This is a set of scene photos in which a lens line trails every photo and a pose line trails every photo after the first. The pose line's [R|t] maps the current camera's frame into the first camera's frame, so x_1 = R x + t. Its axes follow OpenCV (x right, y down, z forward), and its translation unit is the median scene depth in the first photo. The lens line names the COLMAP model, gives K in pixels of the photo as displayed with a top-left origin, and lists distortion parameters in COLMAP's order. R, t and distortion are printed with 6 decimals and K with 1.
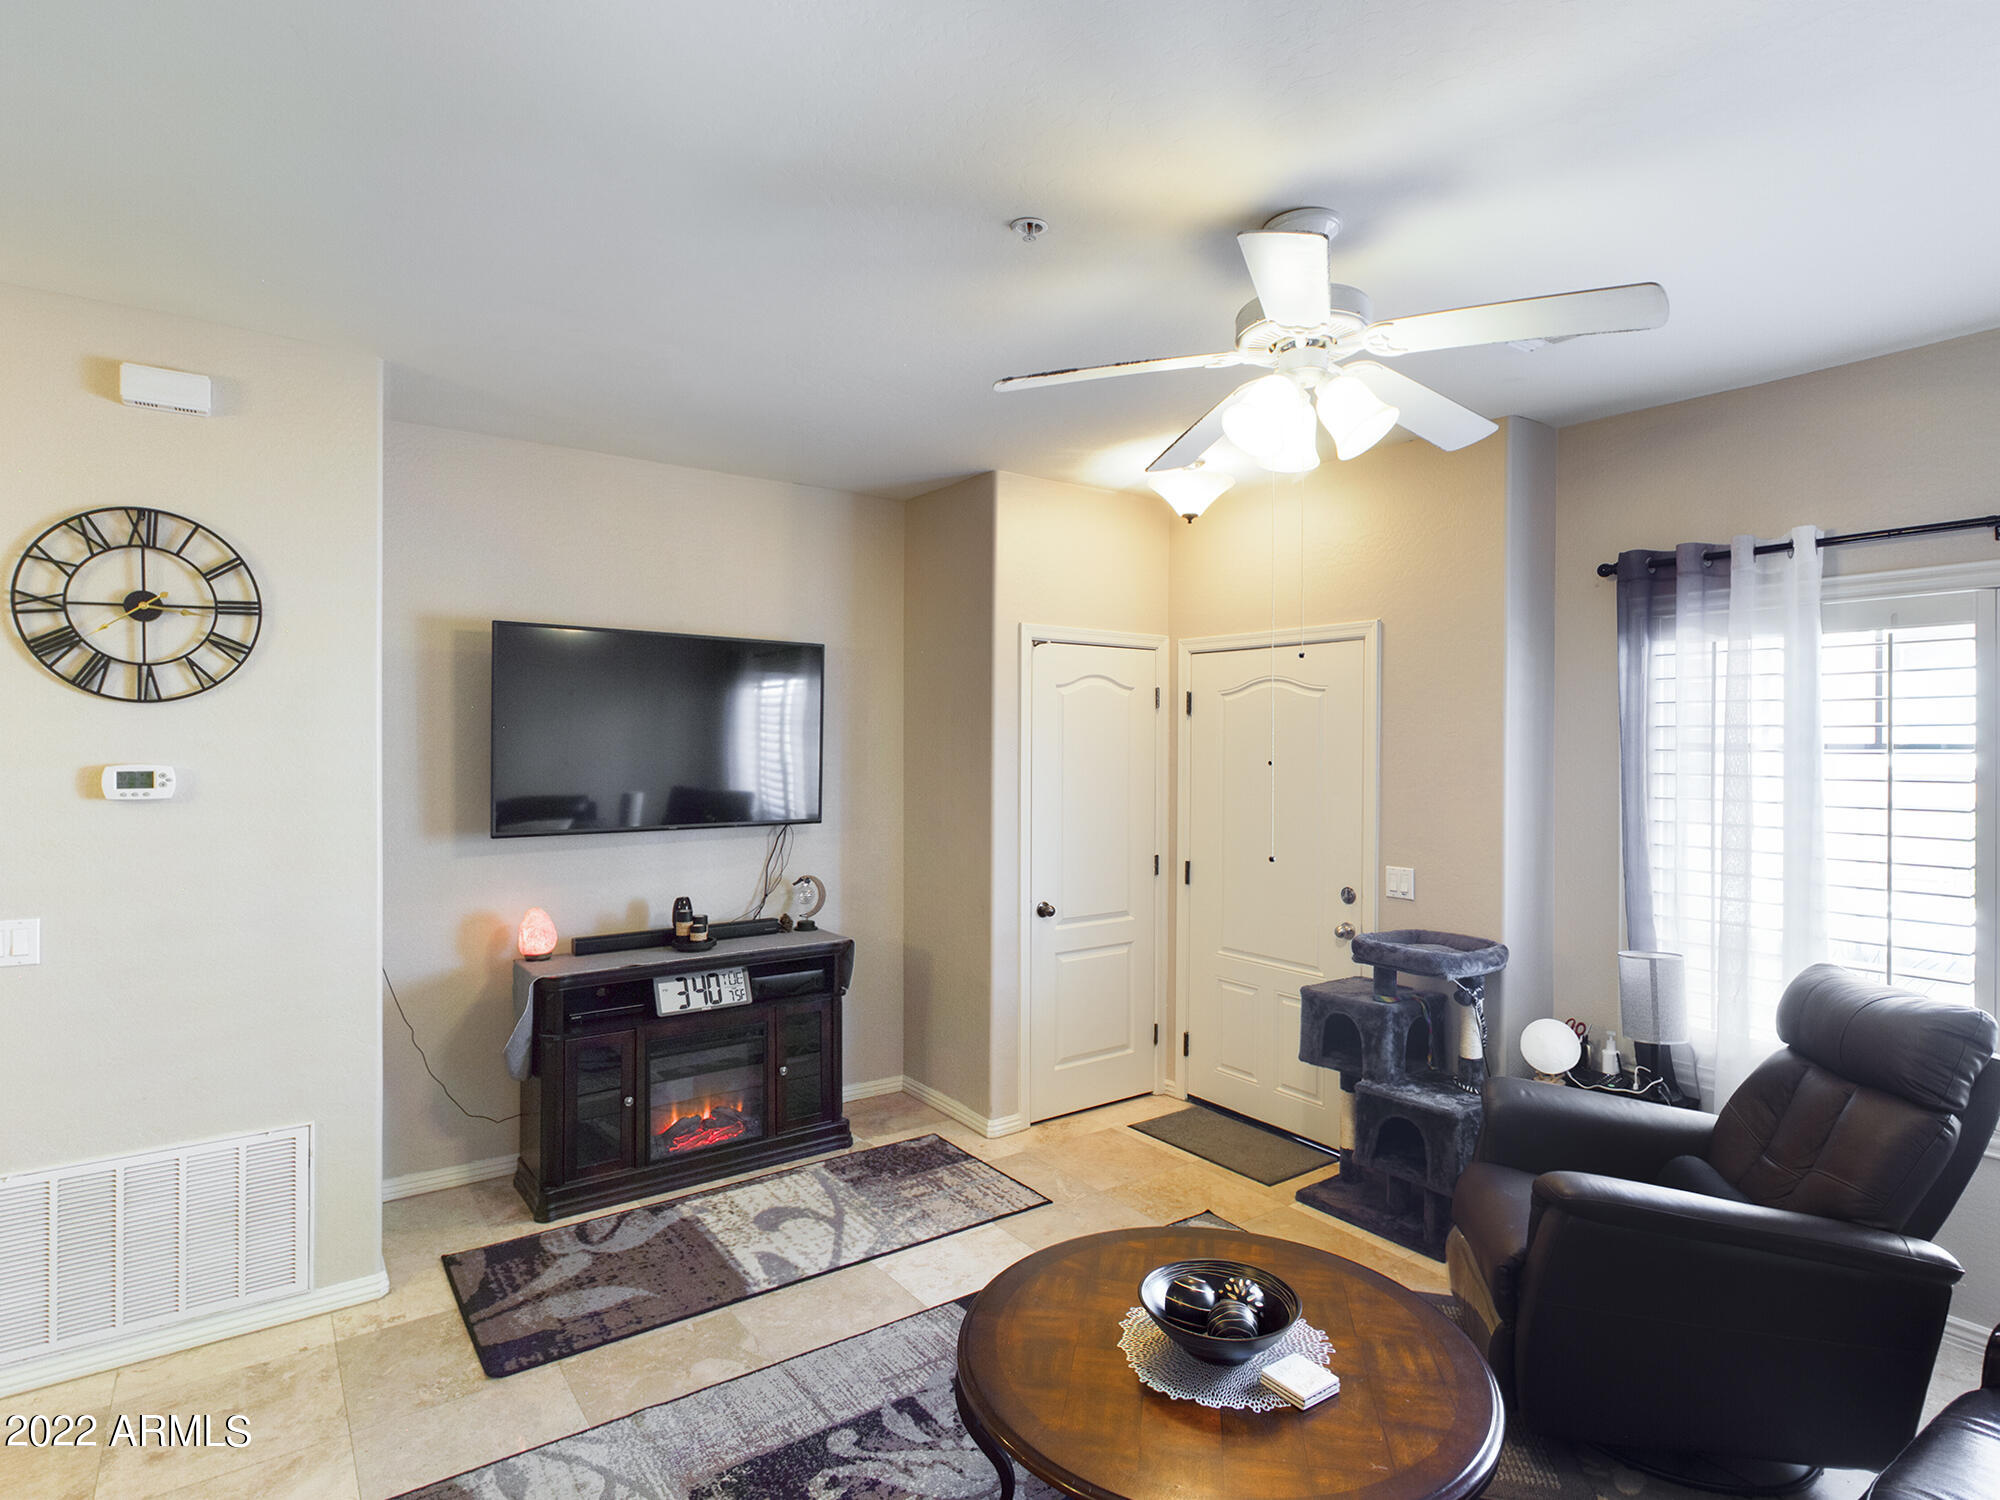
lens RADIAL K [[1059.6, 0, 1000.0], [0, 1059.6, 750.0], [0, 0, 1]] dist [0.001534, 0.000617]
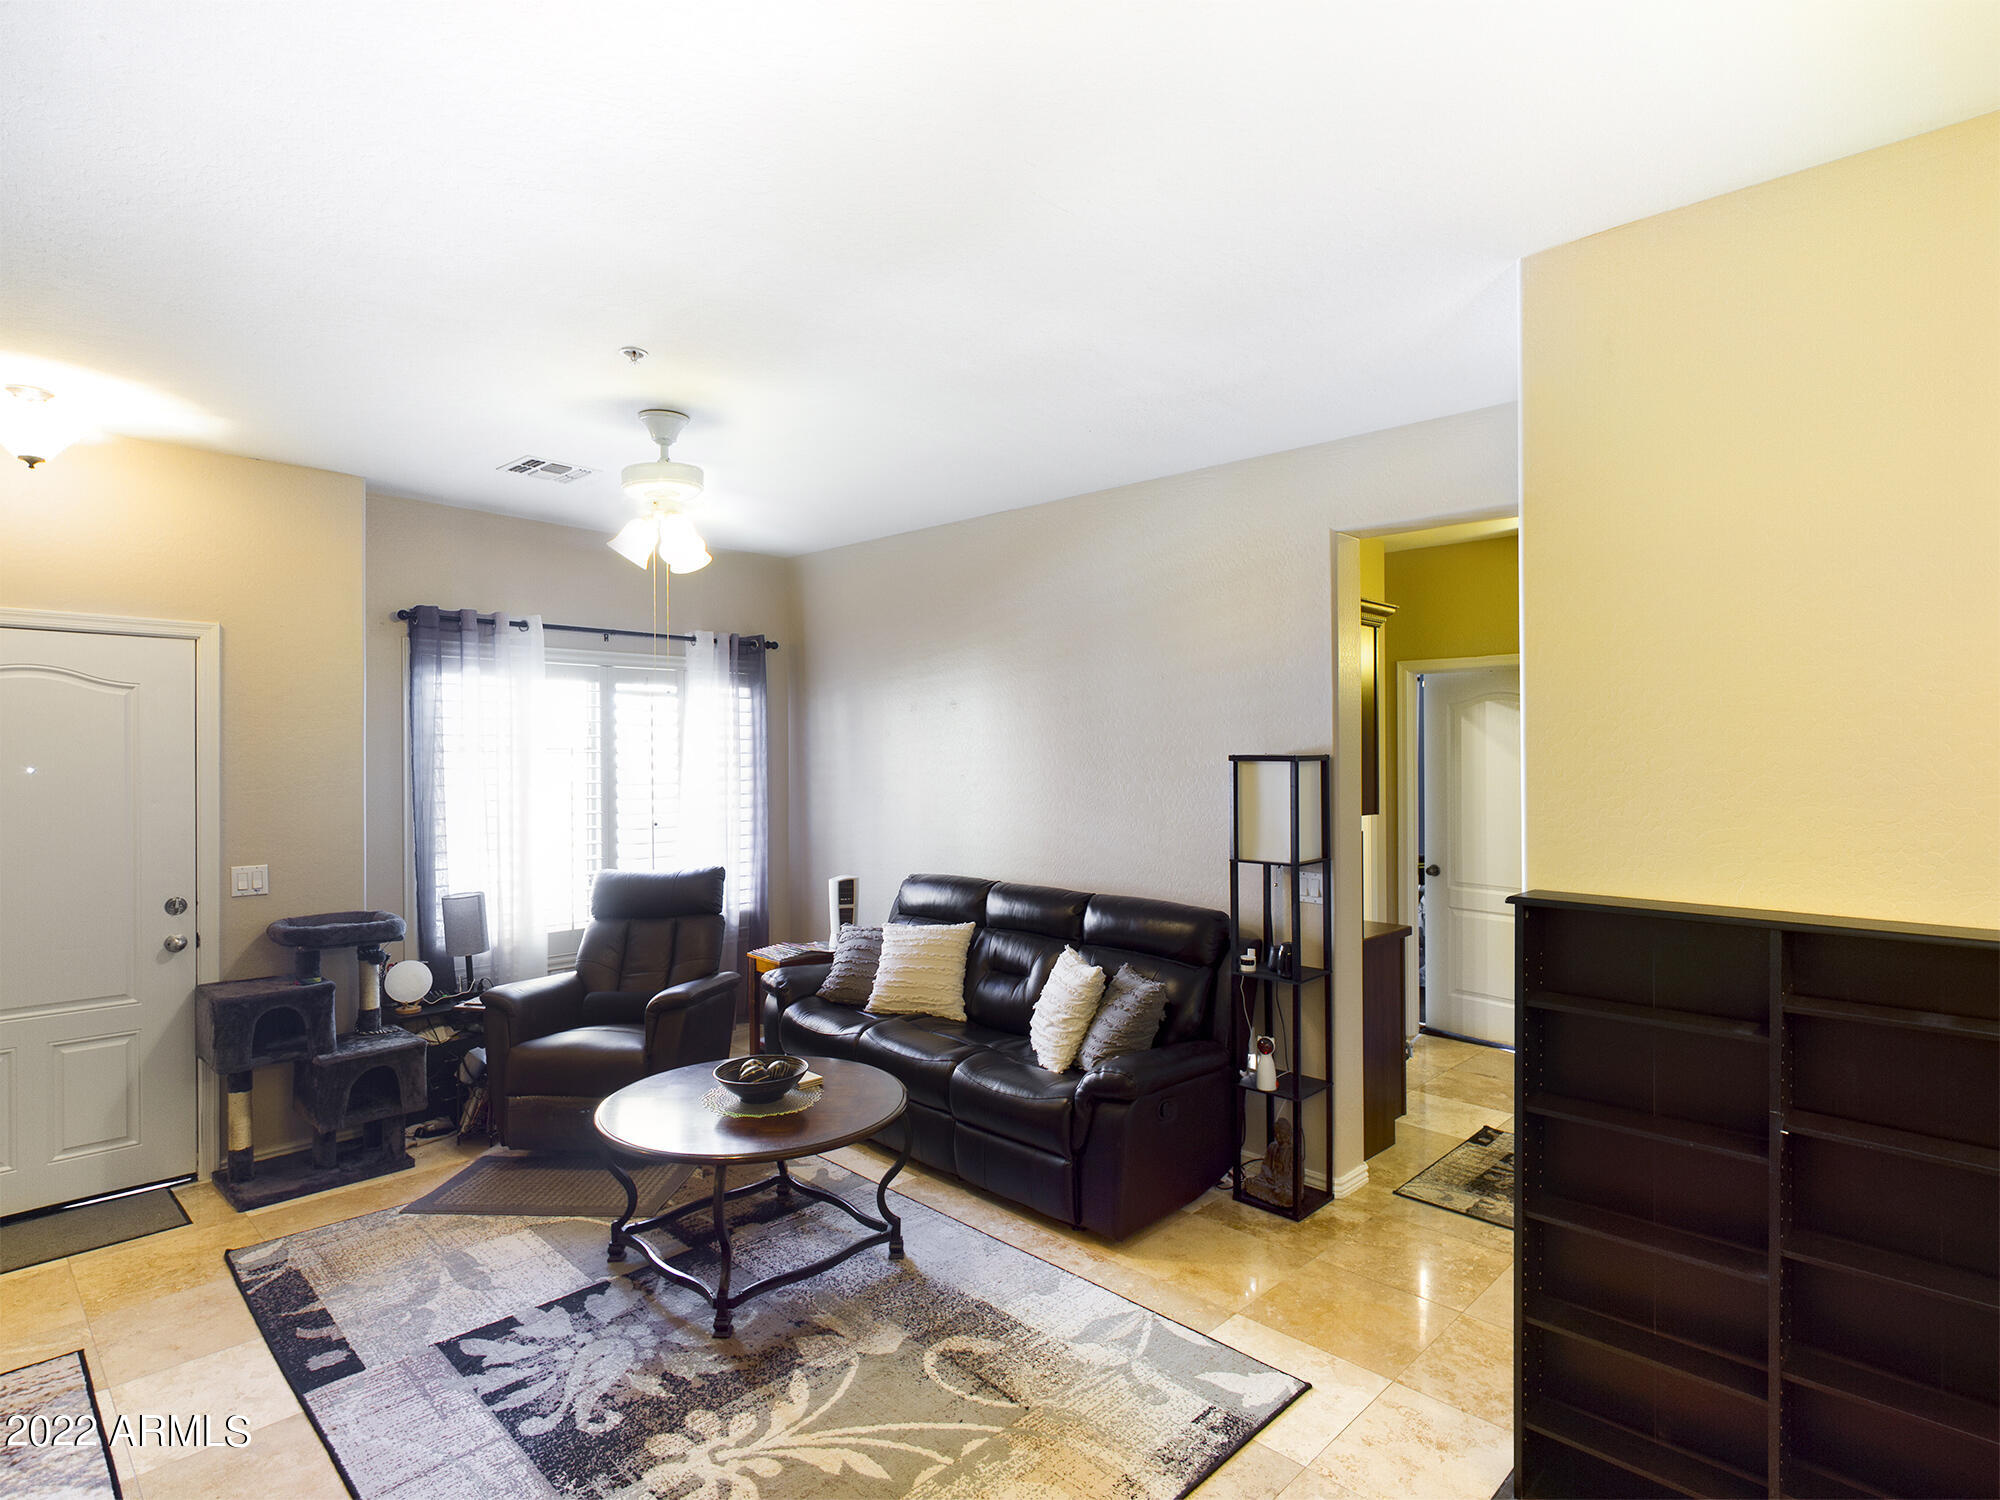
lens RADIAL K [[1048.2, 0, 1000.0], [0, 1048.2, 750.0], [0, 0, 1]] dist [-0.000001, -0.000170]
pose [[-0.183782, -0.005612, 0.982951, -0.916899], [0.007262, 0.999949, 0.007066, -0.005566], [-0.982940, 0.008437, -0.183732, 0.553190]]
